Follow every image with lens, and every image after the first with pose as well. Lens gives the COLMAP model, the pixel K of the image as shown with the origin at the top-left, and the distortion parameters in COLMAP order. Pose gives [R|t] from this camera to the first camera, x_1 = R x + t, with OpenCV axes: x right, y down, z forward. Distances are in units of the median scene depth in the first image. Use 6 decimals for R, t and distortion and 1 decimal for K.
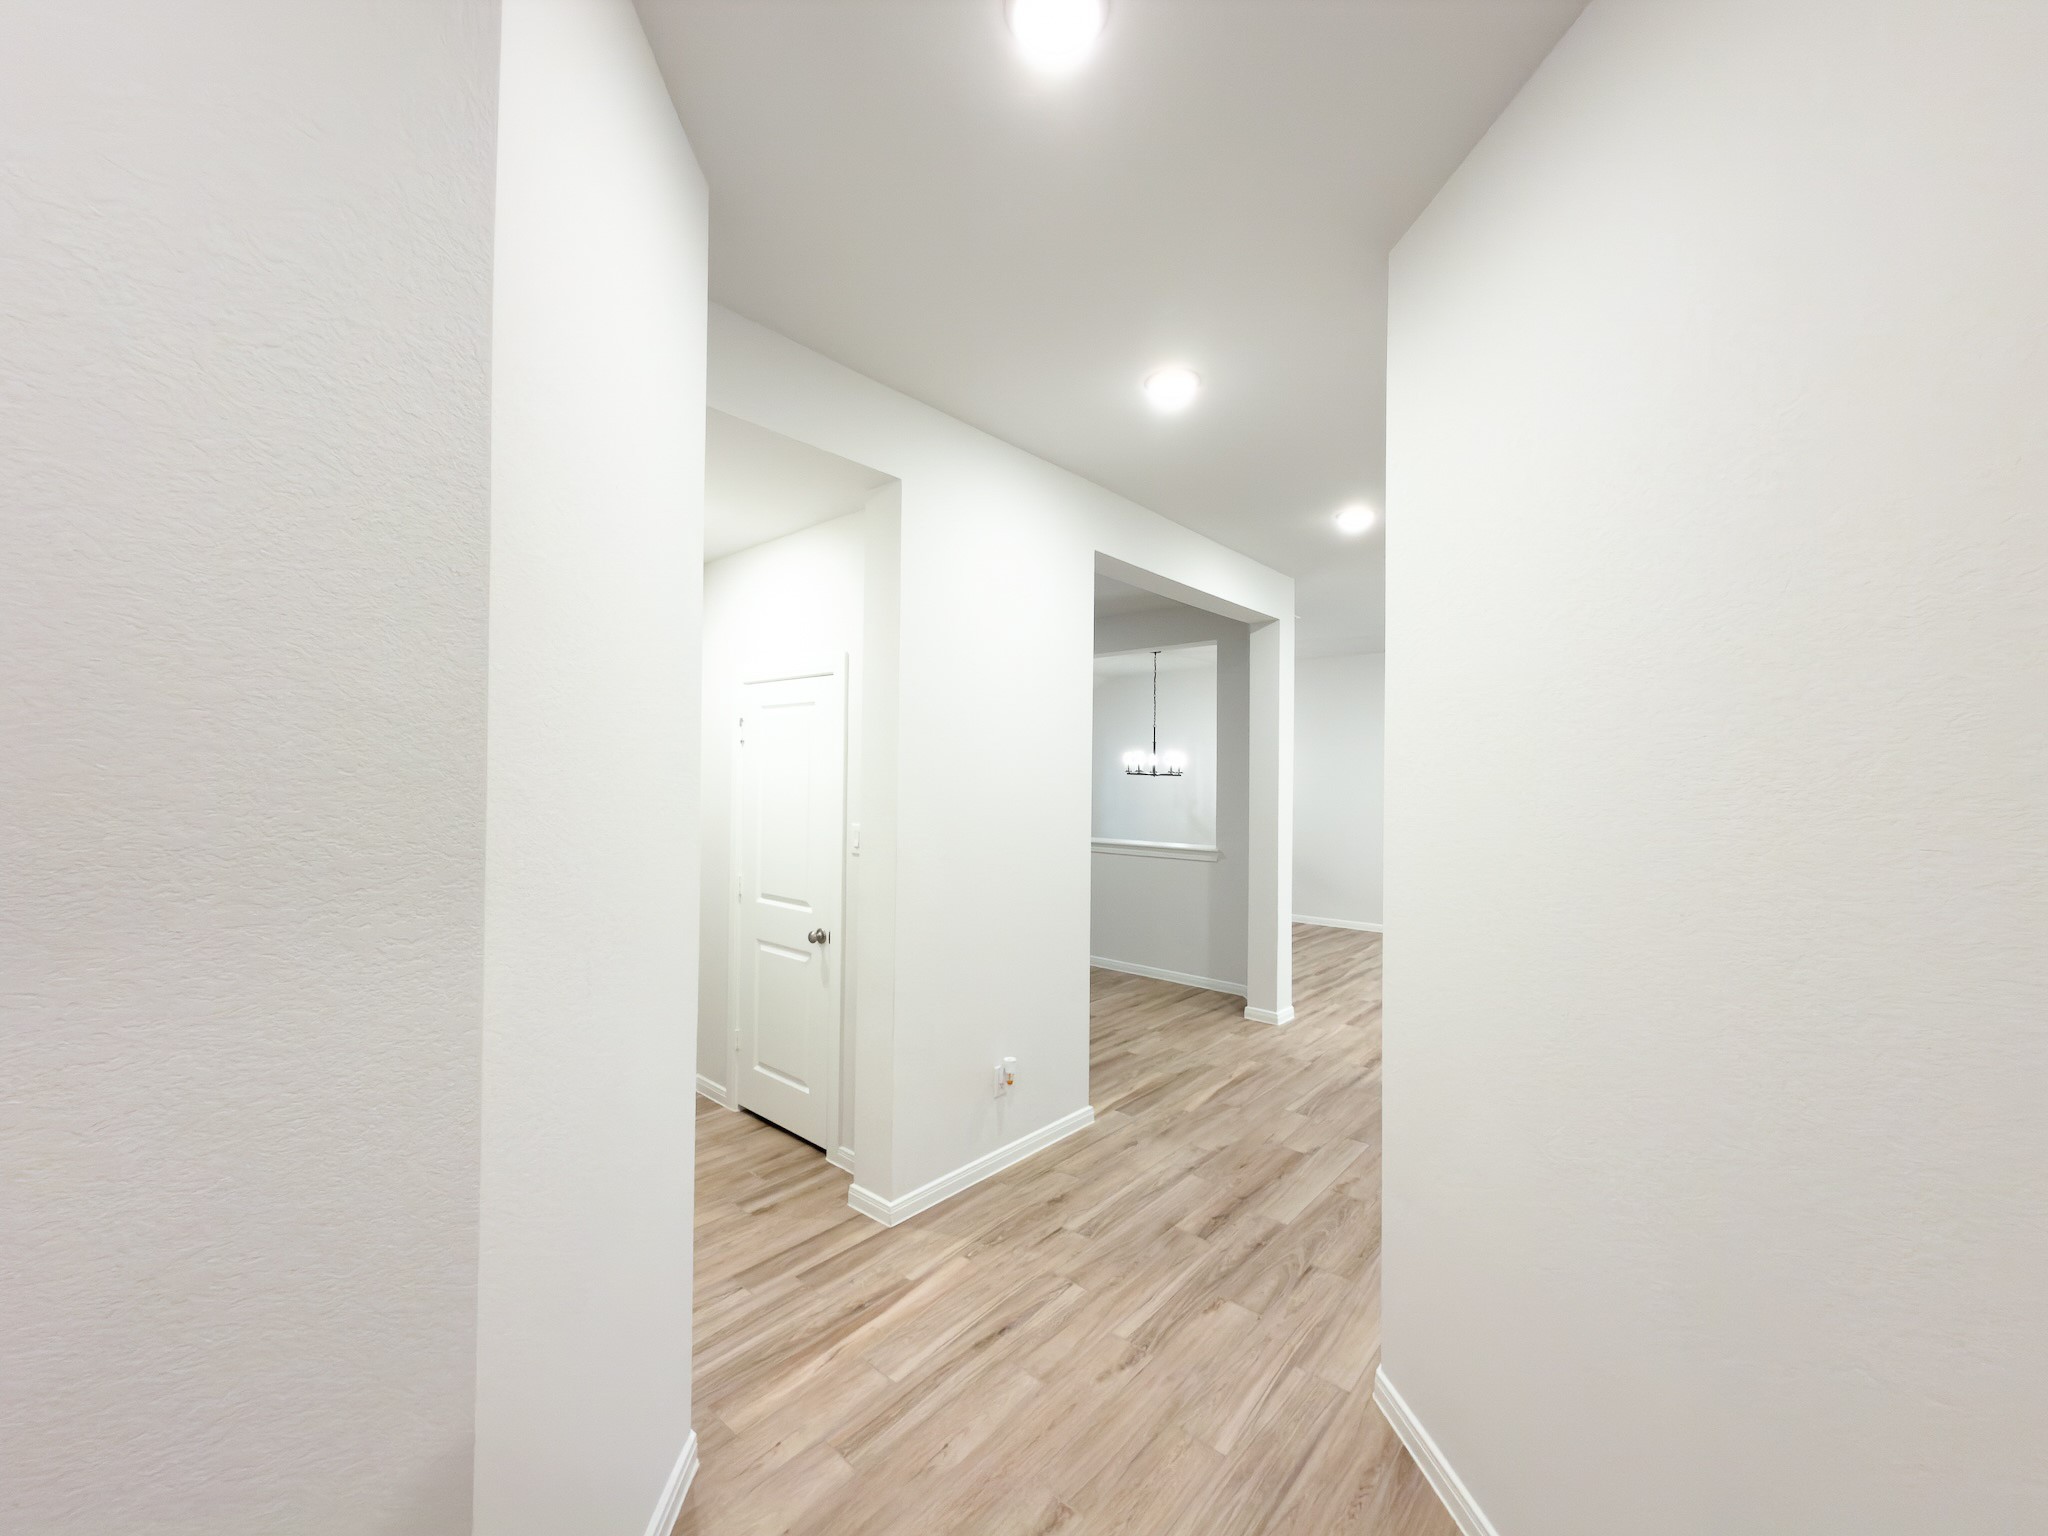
lens RADIAL K [[809.9, 0, 1022.5], [0, 809.9, 766.4], [0, 0, 1]] dist [-0.004499, 0.000156]
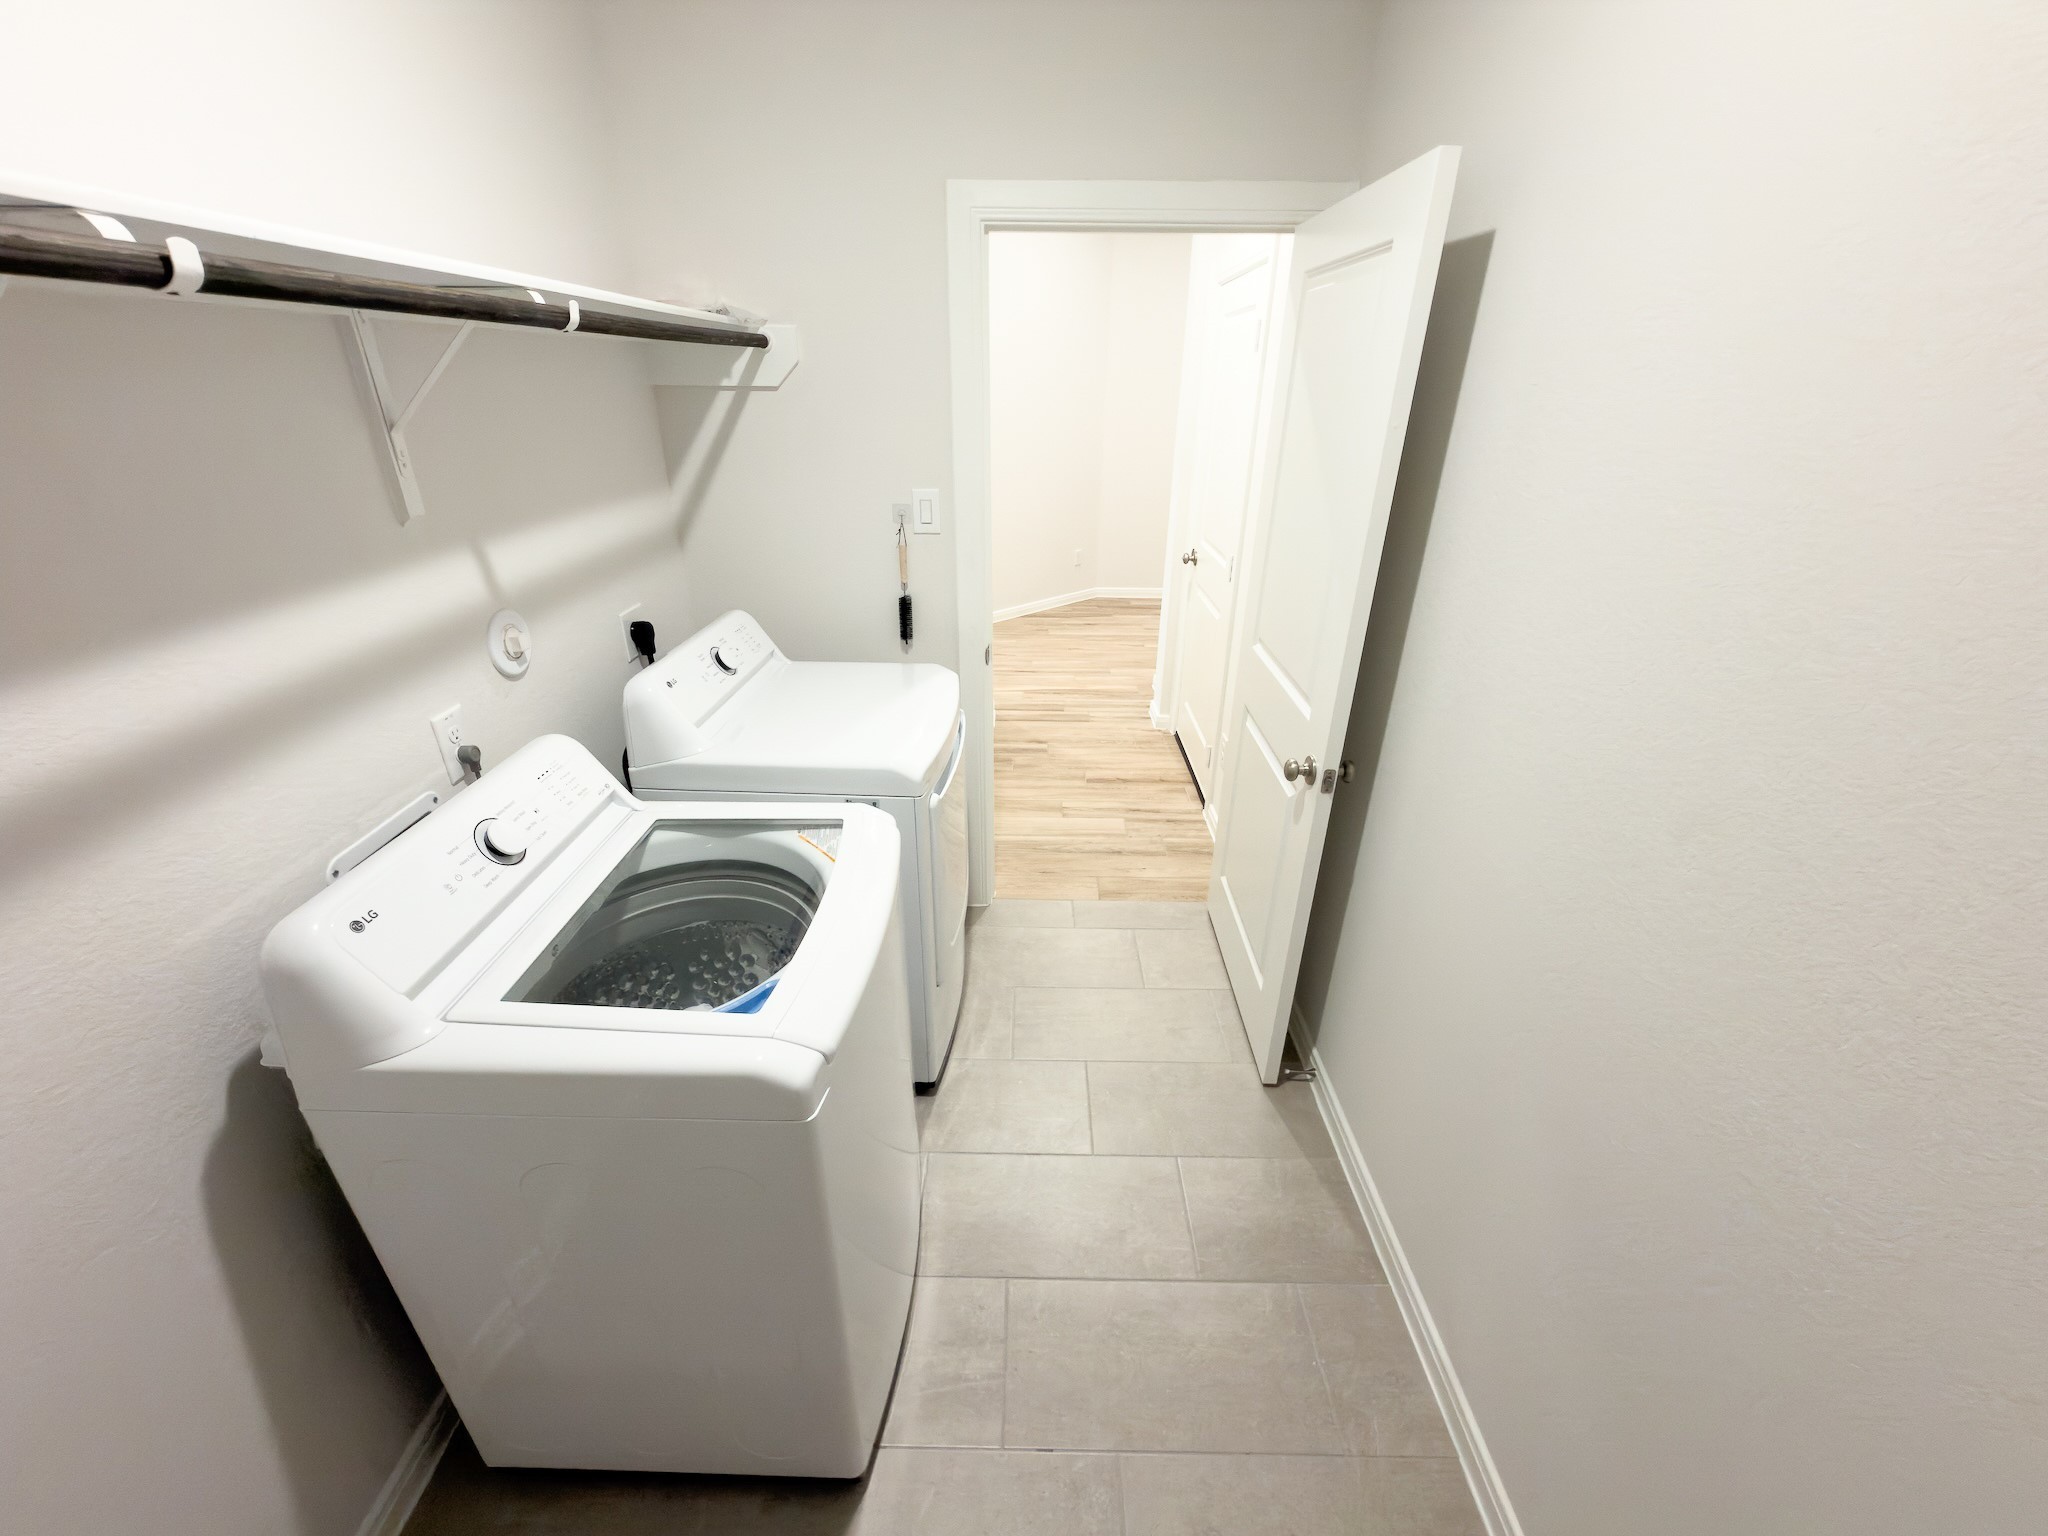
lens RADIAL K [[809.9, 0, 1022.5], [0, 809.9, 766.4], [0, 0, 1]] dist [-0.004499, 0.000156]
pose [[-0.647704, -0.342832, 0.680401, -1.649444], [-0.022658, 0.901314, 0.432573, -0.008790], [-0.761555, 0.264763, -0.591553, 2.430782]]
